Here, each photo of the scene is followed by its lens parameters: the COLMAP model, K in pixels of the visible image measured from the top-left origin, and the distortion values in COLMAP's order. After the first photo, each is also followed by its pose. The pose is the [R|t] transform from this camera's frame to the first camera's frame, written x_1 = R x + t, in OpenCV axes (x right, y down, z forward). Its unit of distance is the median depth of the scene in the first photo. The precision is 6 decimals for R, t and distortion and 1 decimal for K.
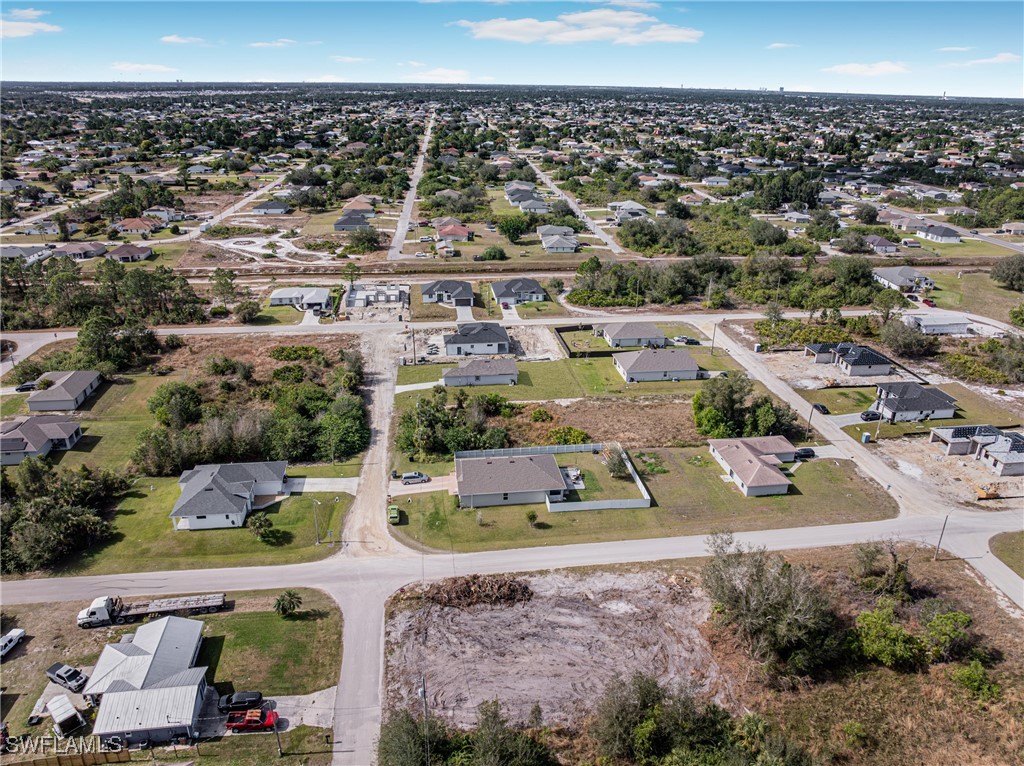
lens RADIAL K [[723.3, 0, 511.4], [0, 723.3, 378.5], [0, 0, 1]] dist [-0.038606, 0.002558]
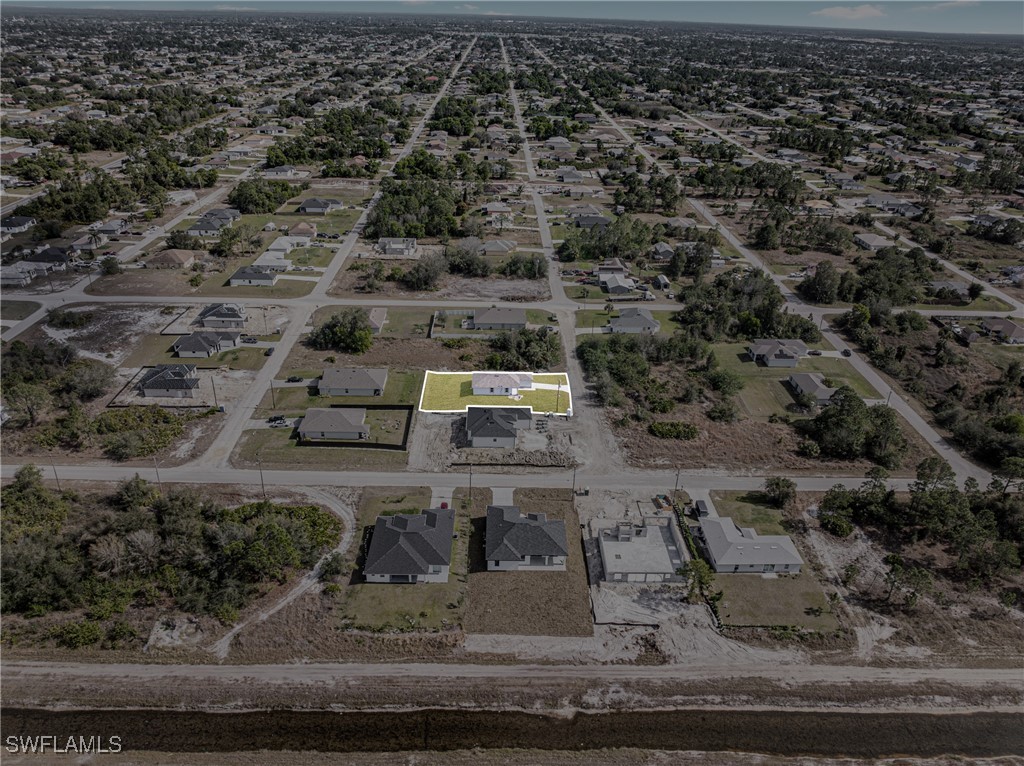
lens RADIAL K [[723.3, 0, 511.4], [0, 723.3, 378.5], [0, 0, 1]] dist [-0.038606, 0.002558]
pose [[-0.992632, -0.087988, 0.083309, -0.169297], [0.006337, 0.648896, 0.760851, -0.999654], [-0.121005, 0.755773, -0.643557, 1.879389]]
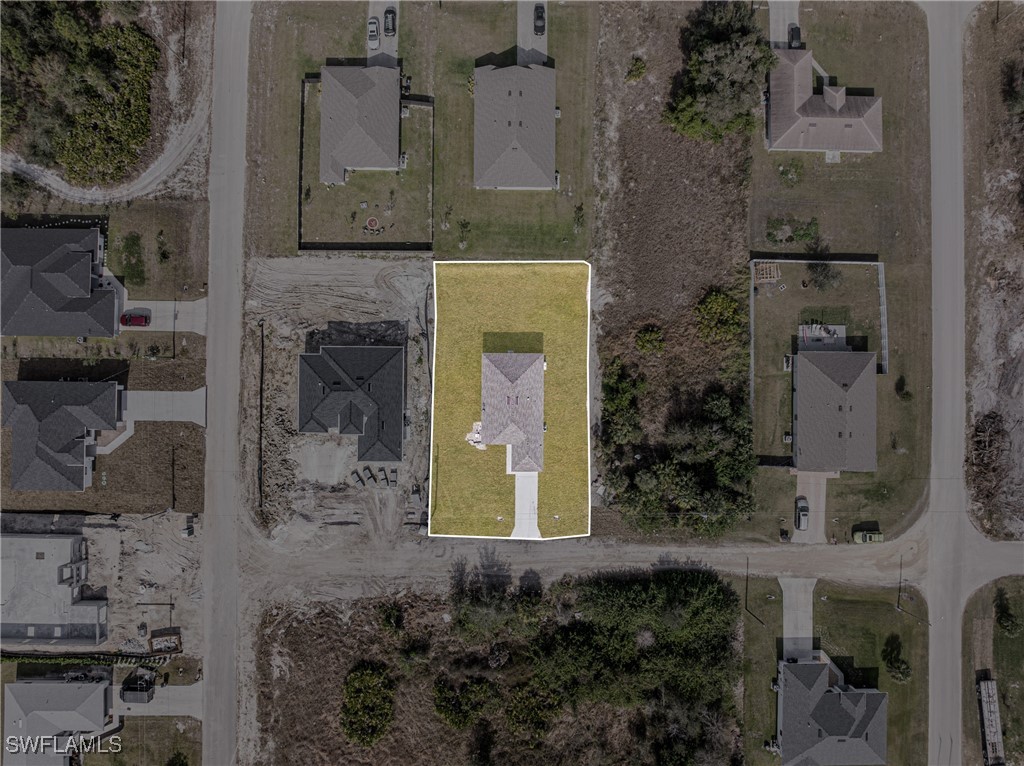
lens RADIAL K [[723.3, 0, 511.4], [0, 723.3, 378.5], [0, 0, 1]] dist [-0.038606, 0.002558]
pose [[0.141981, -0.989861, -0.004058, -0.013241], [0.363087, 0.048265, 0.930504, -0.637697], [-0.920874, -0.133587, 0.366258, 0.813110]]
